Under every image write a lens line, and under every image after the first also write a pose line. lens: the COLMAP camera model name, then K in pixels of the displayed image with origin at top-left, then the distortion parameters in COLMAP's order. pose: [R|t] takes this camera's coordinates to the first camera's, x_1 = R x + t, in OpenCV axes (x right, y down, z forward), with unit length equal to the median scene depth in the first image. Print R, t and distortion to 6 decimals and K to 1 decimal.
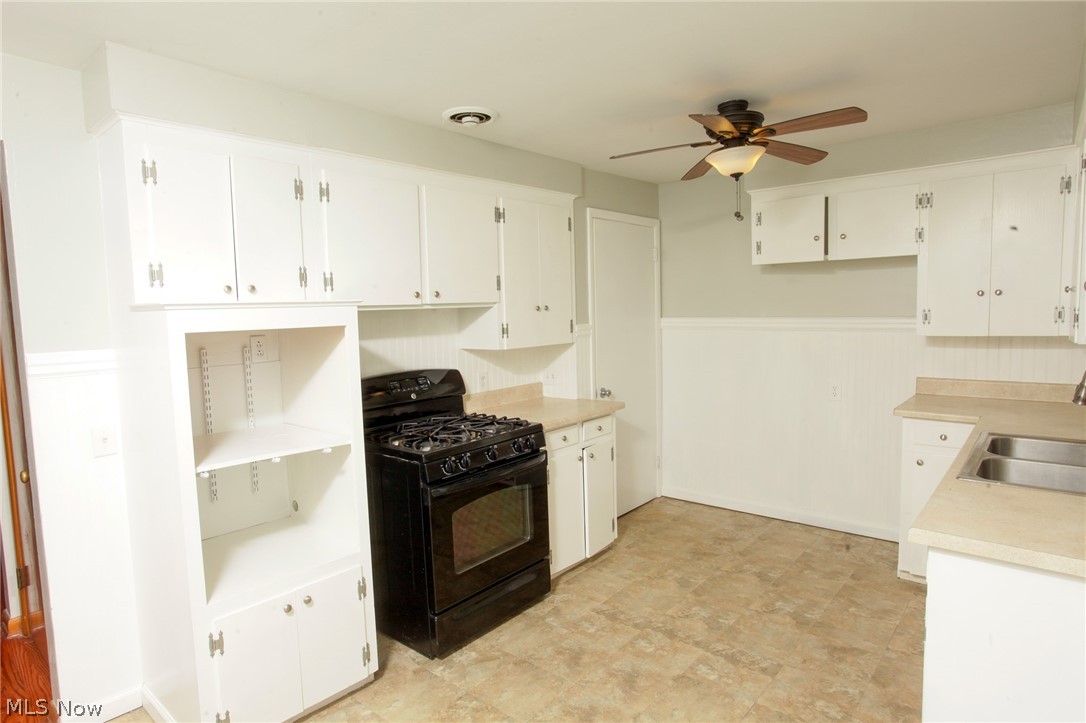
lens RADIAL K [[616.2, 0, 539.4], [0, 616.2, 365.5], [0, 0, 1]] dist [-0.036583, 0.011186]
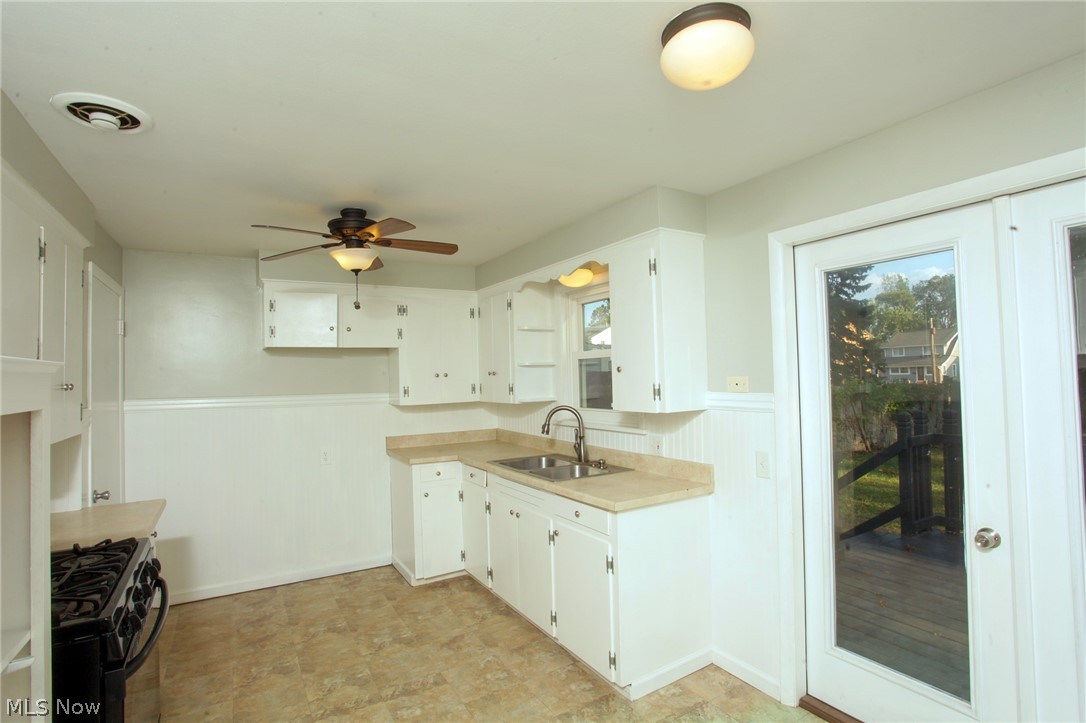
lens RADIAL K [[527.3, 0, 543.7], [0, 527.3, 365.8], [0, 0, 1]] dist [-0.047639, 0.003367]
pose [[0.316105, 0.036871, 0.948007, -0.410922], [0.105033, 0.991742, -0.073594, -0.016051], [-0.942892, 0.122835, 0.309622, 0.306280]]
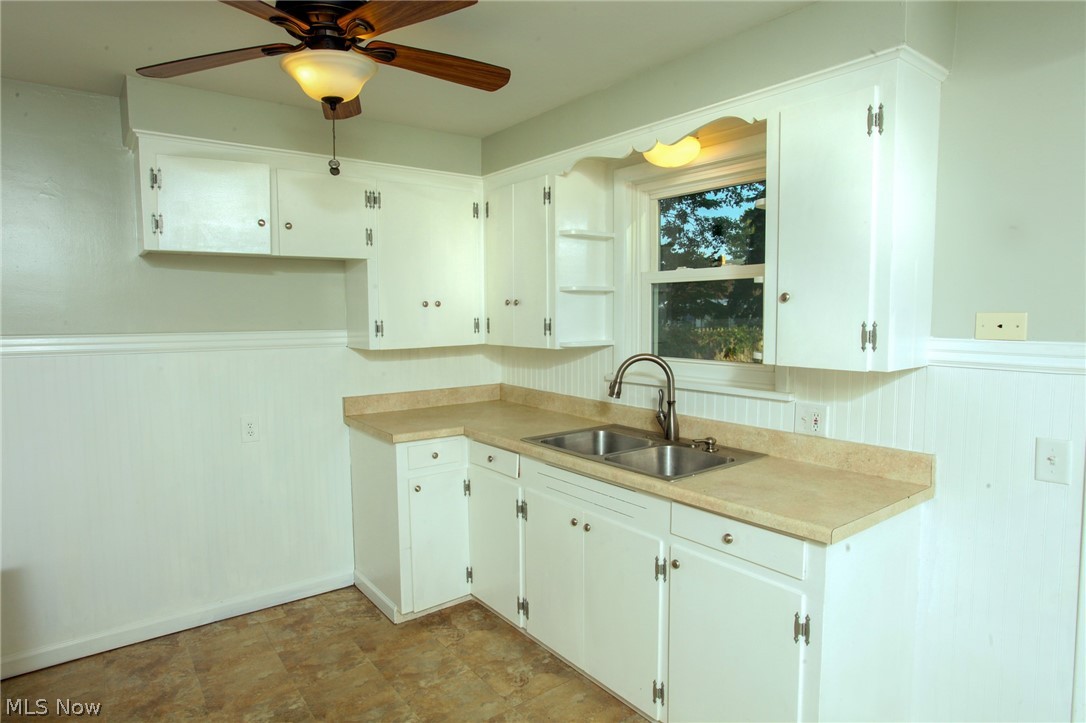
lens RADIAL K [[616.2, 0, 544.2], [0, 616.2, 362.3], [0, 0, 1]] dist [-0.036583, 0.011186]
pose [[0.208603, -0.055742, 0.976411, -0.204226], [0.092474, 0.995026, 0.037049, -0.040483], [-0.973619, 0.082564, 0.212720, 0.555643]]
